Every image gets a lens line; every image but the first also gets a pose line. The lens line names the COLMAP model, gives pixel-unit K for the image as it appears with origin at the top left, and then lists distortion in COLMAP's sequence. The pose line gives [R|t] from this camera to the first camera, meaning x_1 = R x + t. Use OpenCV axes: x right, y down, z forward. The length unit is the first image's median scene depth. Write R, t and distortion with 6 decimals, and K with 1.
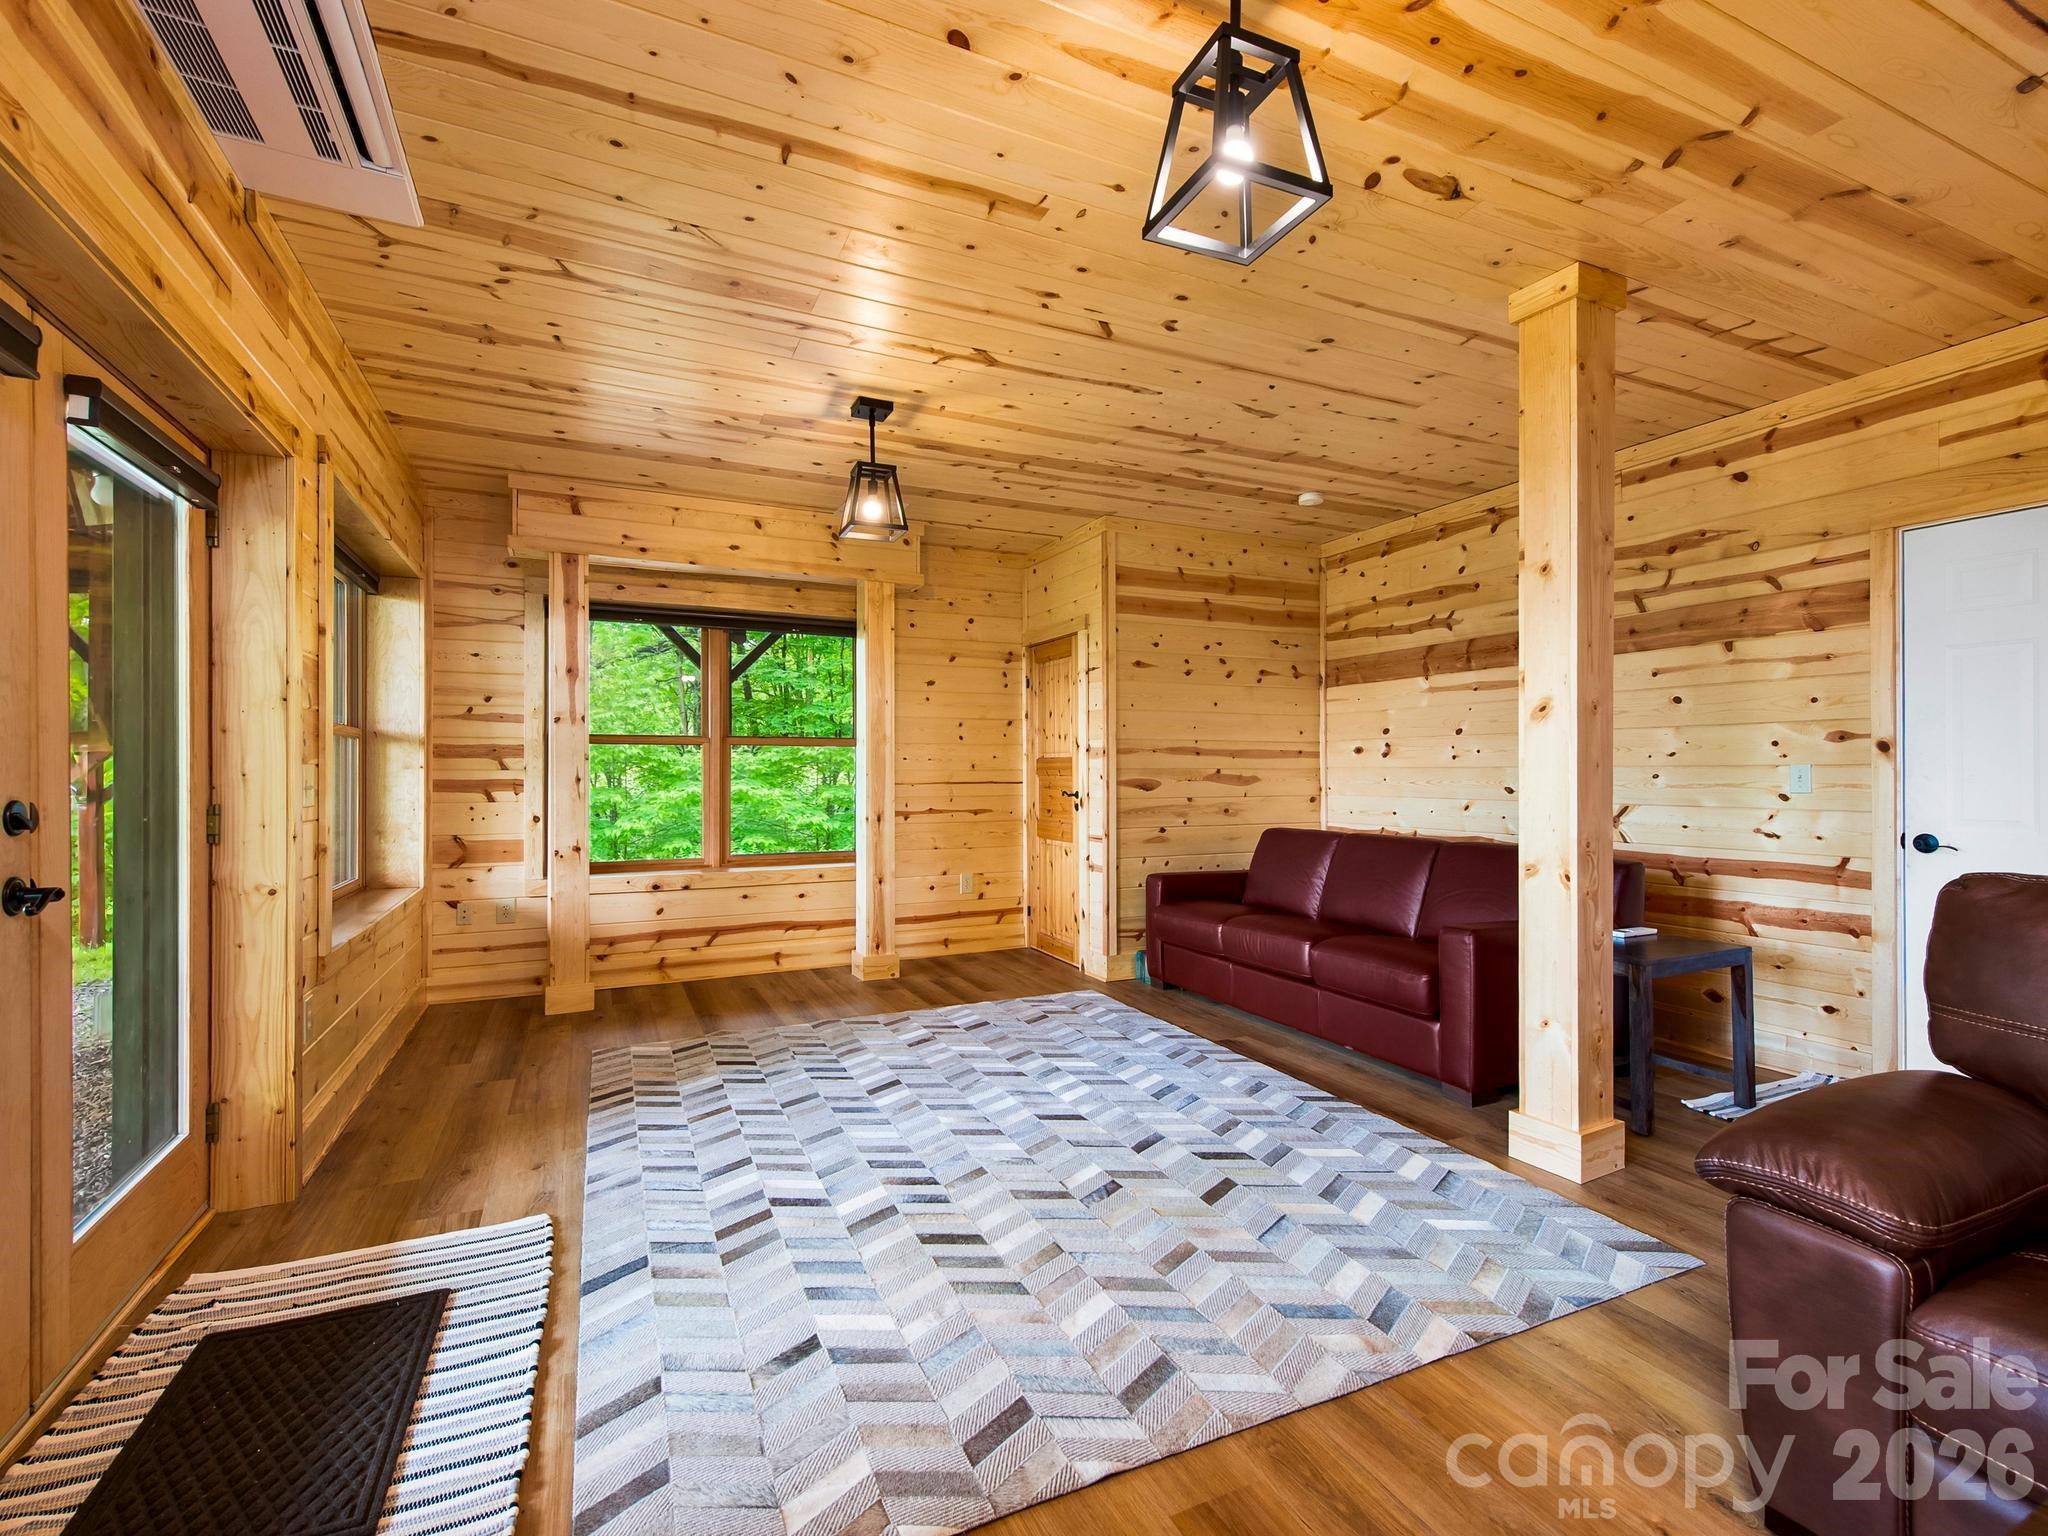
lens RADIAL K [[916.0, 0, 1016.5], [0, 916.0, 777.6], [0, 0, 1]] dist [0.010901, -0.001394]
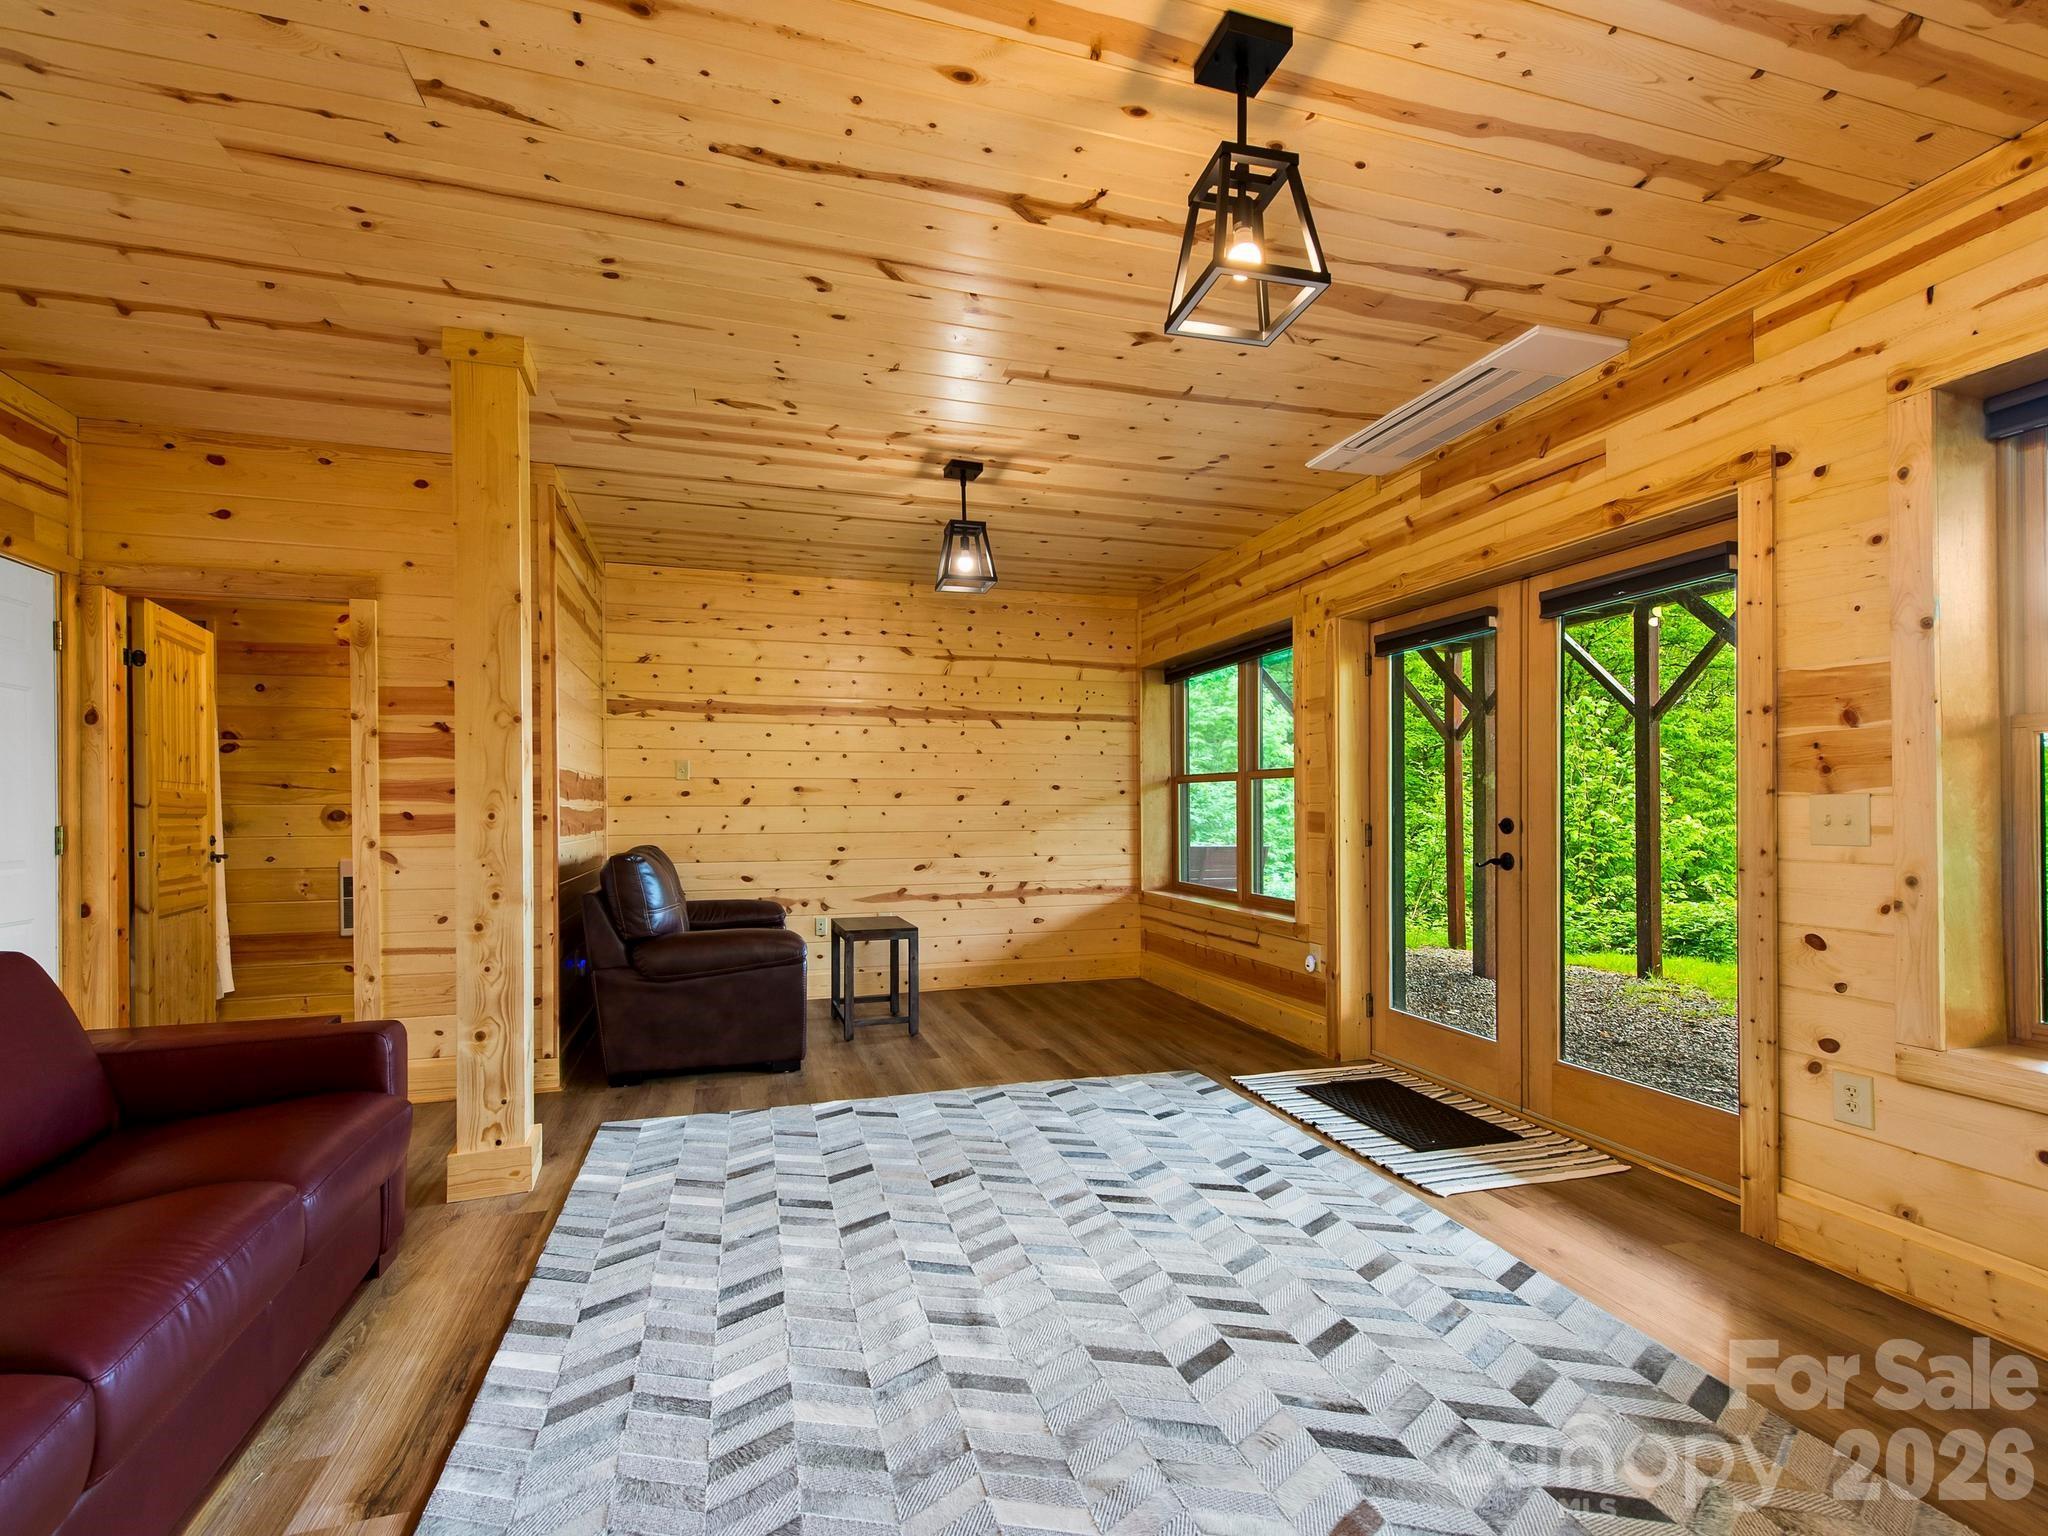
lens RADIAL K [[916.0, 0, 1013.3], [0, 916.0, 784.7], [0, 0, 1]] dist [0.010901, -0.001394]
pose [[-0.989855, 0.008845, 0.141809, -0.156269], [0.006073, 0.999782, -0.019969, -0.012760], [-0.141954, -0.018905, -0.989693, 2.243549]]
